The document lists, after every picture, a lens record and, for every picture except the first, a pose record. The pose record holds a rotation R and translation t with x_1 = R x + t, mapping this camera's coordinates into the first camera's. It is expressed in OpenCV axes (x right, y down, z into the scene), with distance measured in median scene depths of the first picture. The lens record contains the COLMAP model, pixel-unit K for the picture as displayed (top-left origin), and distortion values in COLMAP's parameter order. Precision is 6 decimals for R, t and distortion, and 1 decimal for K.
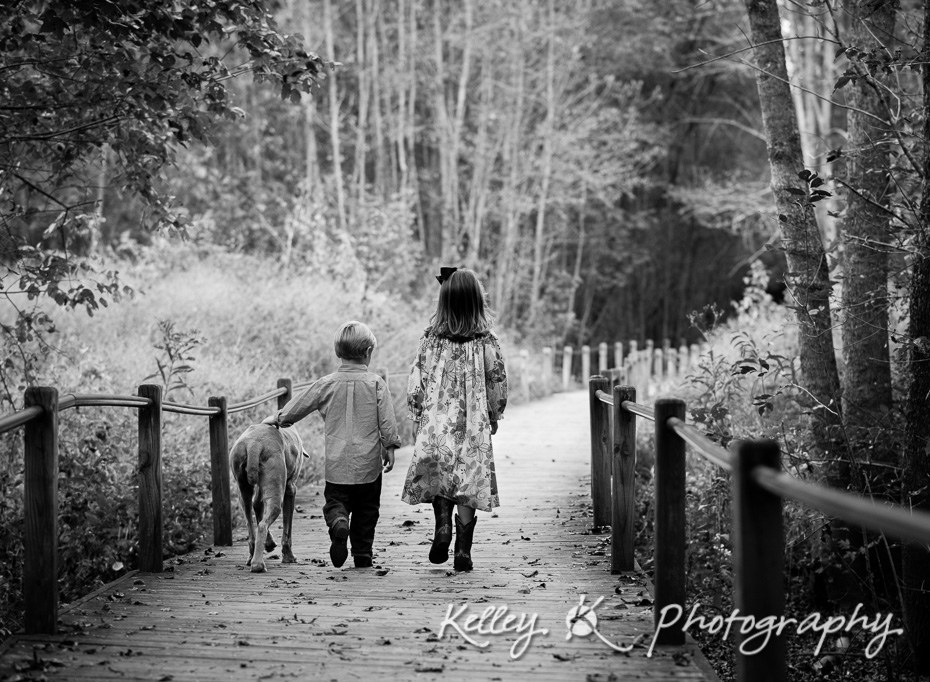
lens RADIAL K [[2445.1, 0, 465.0], [0, 2445.1, 341.0], [0, 0, 1]] dist [0.030535, 0.340797]
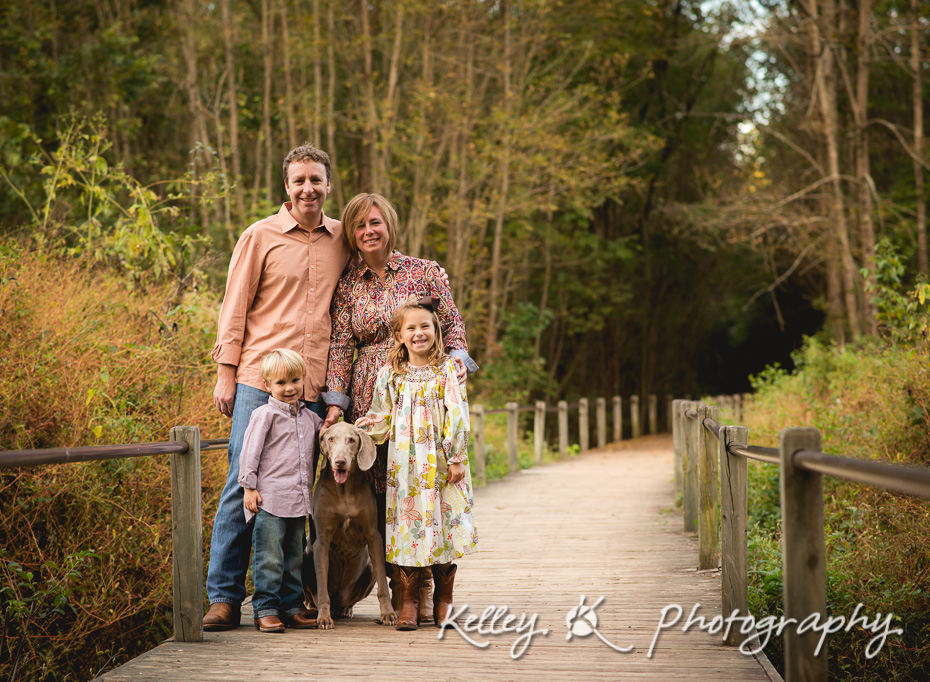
lens RADIAL K [[2445.1, 0, 465.0], [0, 2445.1, 341.0], [0, 0, 1]] dist [0.030535, 0.340797]
pose [[0.999783, -0.010900, 0.017775, 0.039406], [0.011365, 0.999591, -0.026242, 0.016138], [-0.017482, 0.026438, 0.999498, 1.421911]]
